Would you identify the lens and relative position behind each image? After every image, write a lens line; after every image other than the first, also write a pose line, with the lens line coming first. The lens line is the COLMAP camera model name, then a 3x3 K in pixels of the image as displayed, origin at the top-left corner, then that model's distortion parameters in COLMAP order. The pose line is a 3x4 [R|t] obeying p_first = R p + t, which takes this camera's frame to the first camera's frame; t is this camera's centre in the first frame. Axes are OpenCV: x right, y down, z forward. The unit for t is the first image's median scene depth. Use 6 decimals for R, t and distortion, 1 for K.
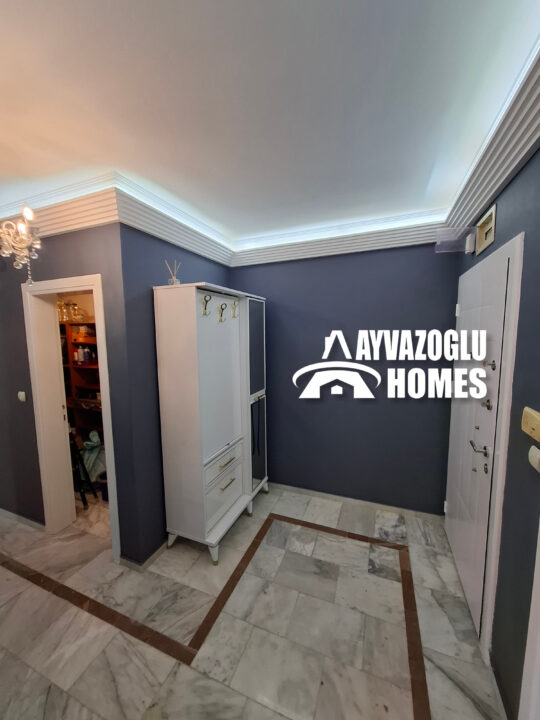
lens RADIAL K [[283.0, 0, 267.6], [0, 283.0, 359.8], [0, 0, 1]] dist [-0.005553, 0.001390]
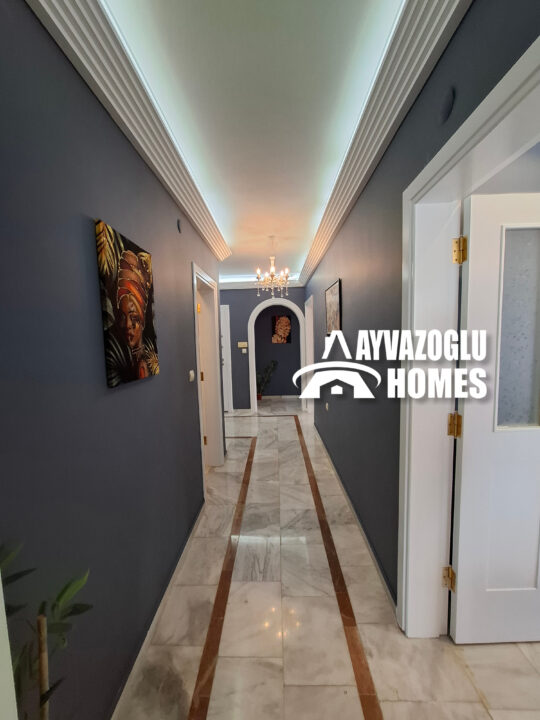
lens RADIAL K [[283.0, 0, 270.3], [0, 283.0, 359.3], [0, 0, 1]] dist [-0.005553, 0.001390]
pose [[-0.357627, -0.051128, 0.932464, -2.132277], [0.124320, 0.987006, 0.101799, 0.014401], [-0.925553, 0.152330, -0.346624, 1.253697]]
